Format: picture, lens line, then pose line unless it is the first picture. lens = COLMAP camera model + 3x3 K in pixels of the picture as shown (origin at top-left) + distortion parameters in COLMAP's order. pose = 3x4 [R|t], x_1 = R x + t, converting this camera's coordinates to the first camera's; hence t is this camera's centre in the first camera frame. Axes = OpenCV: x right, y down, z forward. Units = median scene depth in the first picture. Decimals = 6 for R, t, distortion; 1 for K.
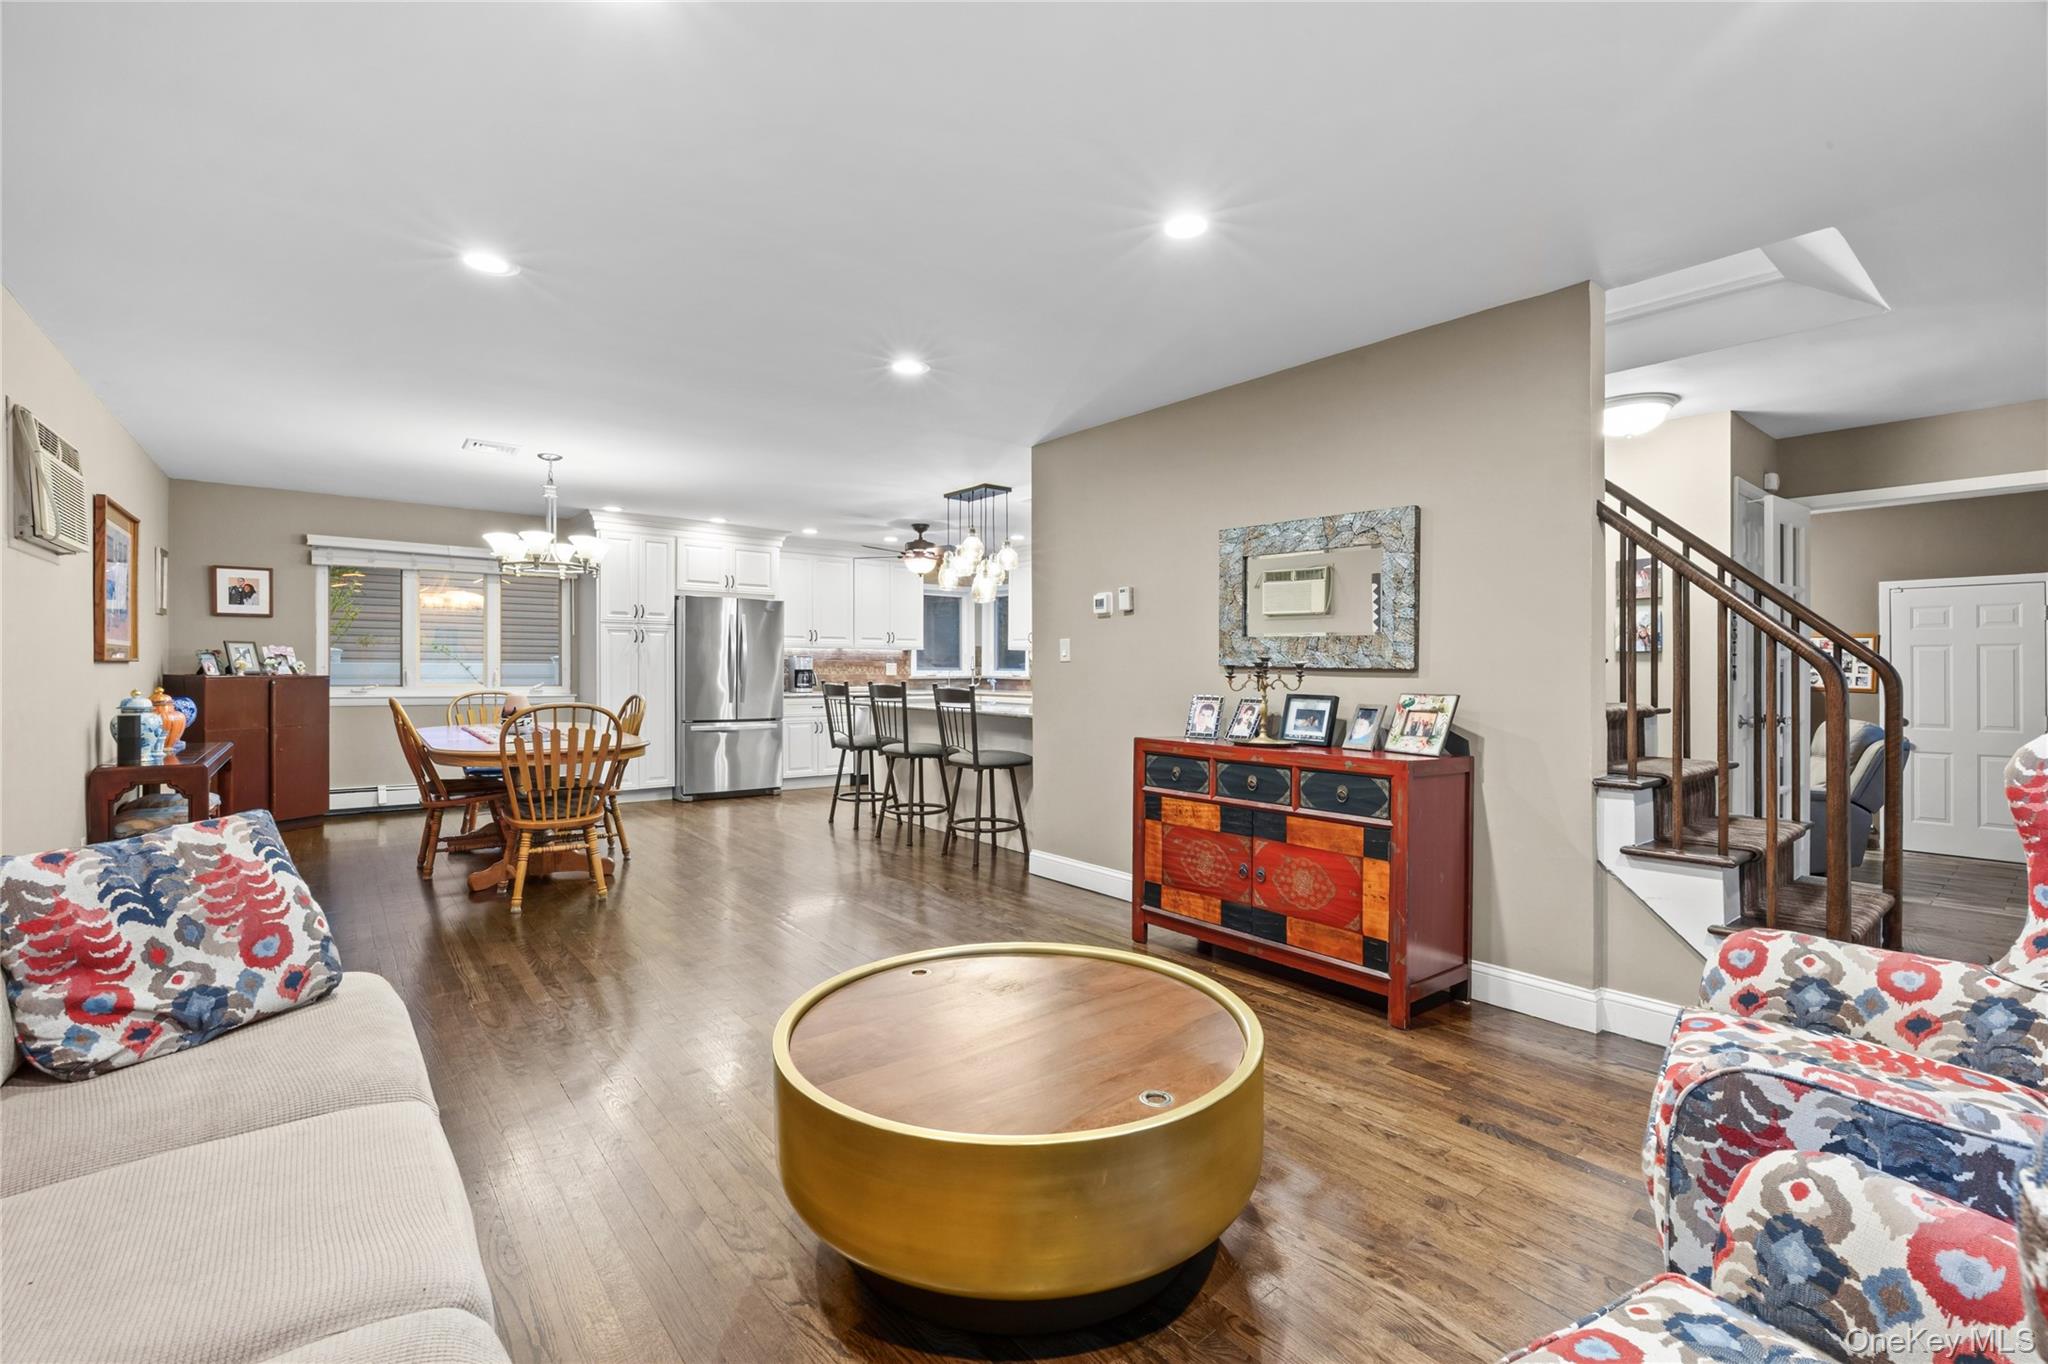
lens RADIAL K [[912.2, 0, 1003.6], [0, 912.2, 675.0], [0, 0, 1]] dist [-0.003020, 0.000144]
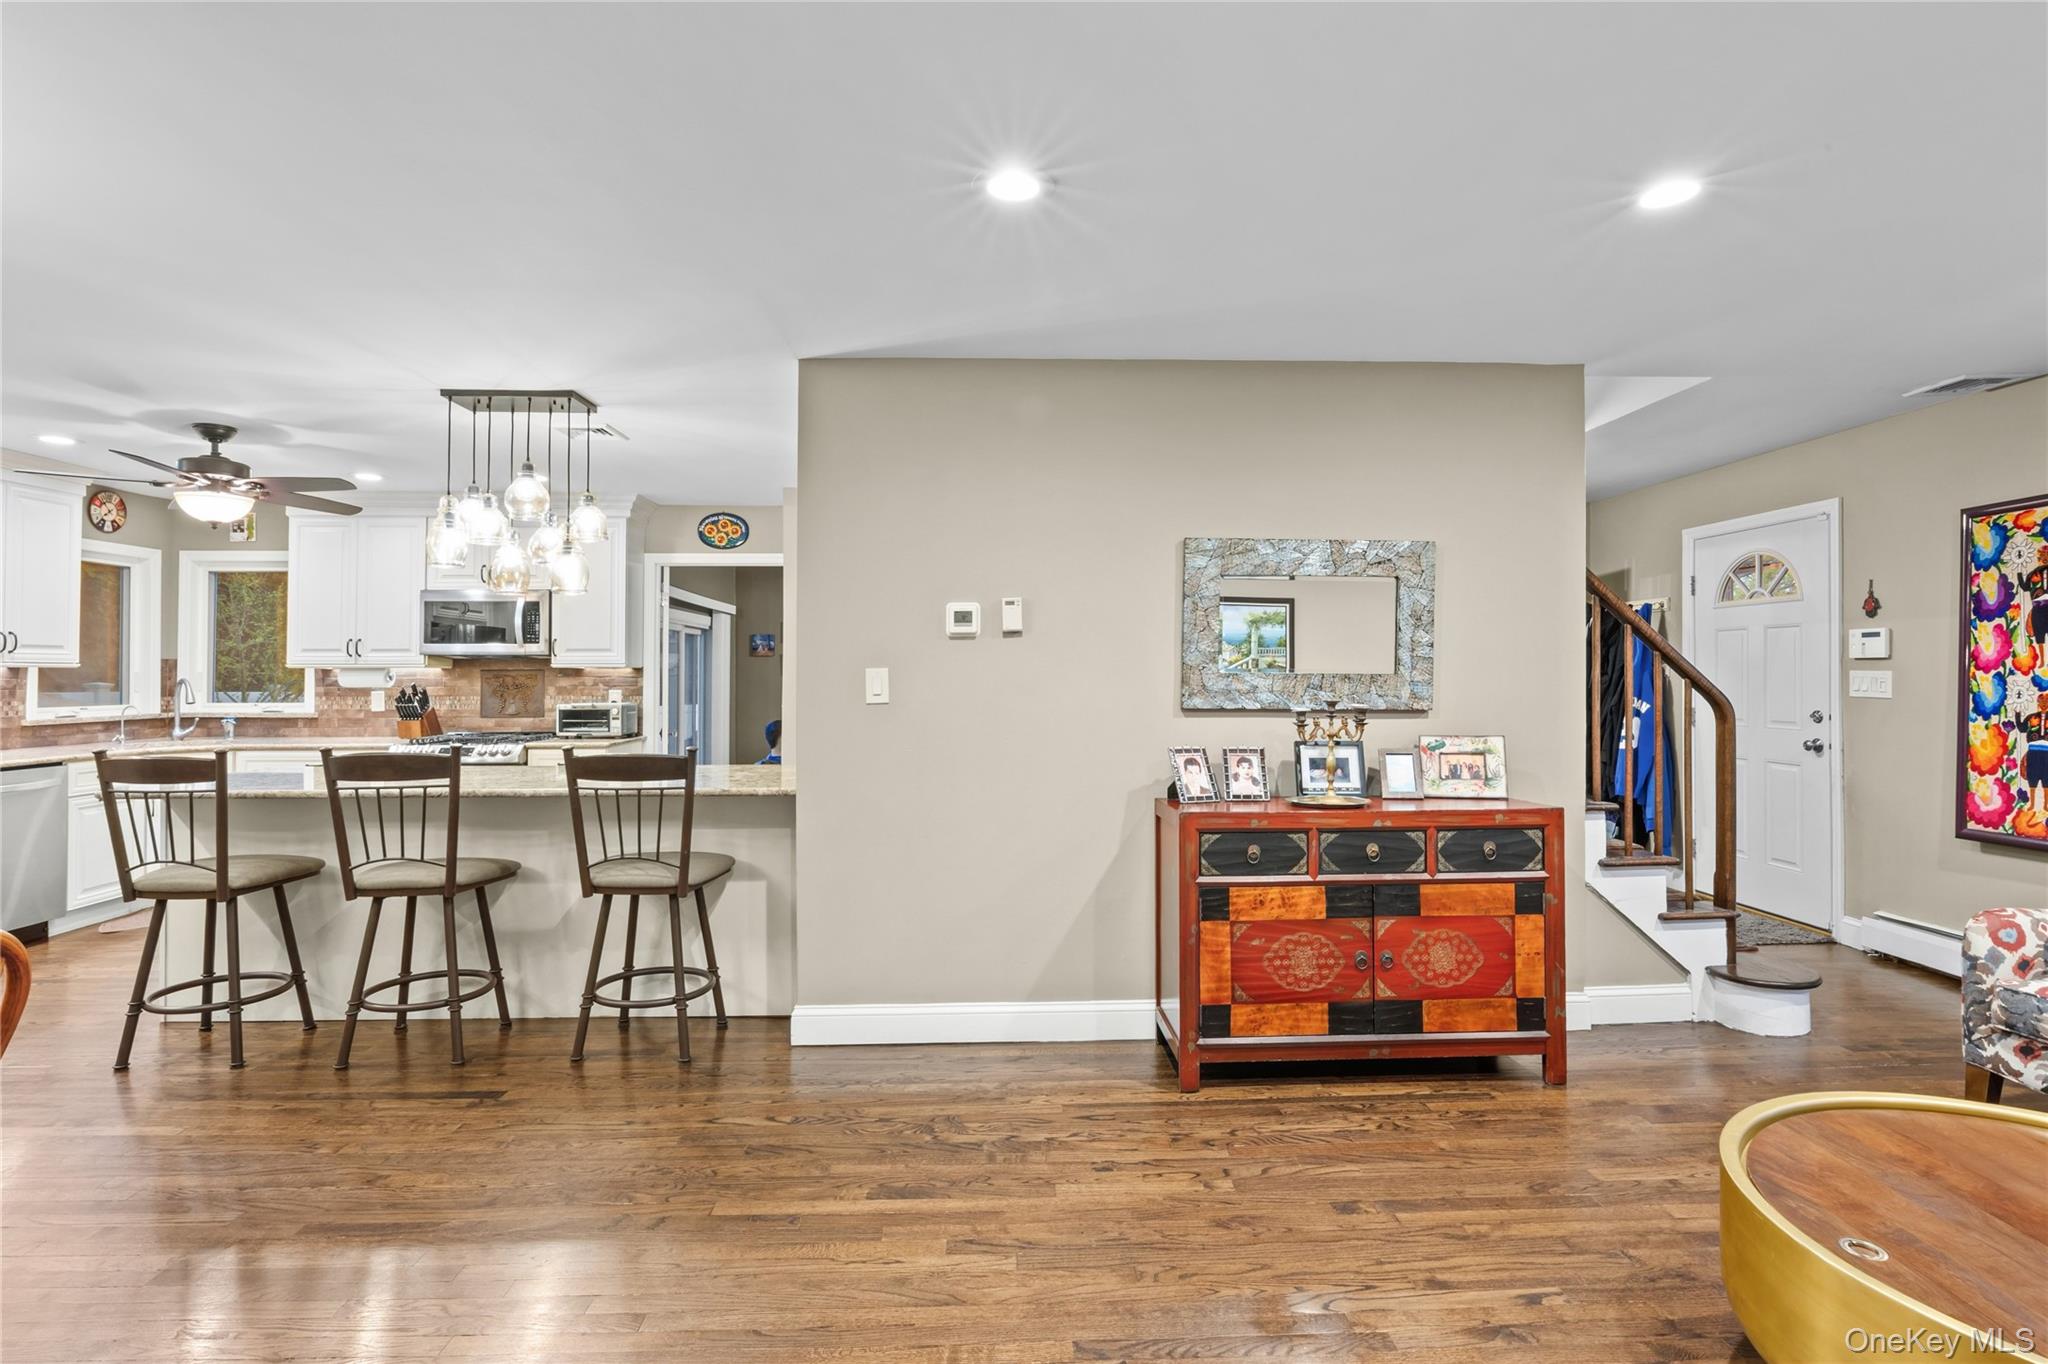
lens RADIAL K [[977.9, 0, 1040.0], [0, 977.9, 674.8], [0, 0, 1]] dist [-0.005500, -0.004060]
pose [[0.576574, -0.007567, 0.817010, -0.466794], [0.012924, 0.999916, 0.000141, -0.035900], [-0.816943, 0.010478, 0.576623, 0.538136]]
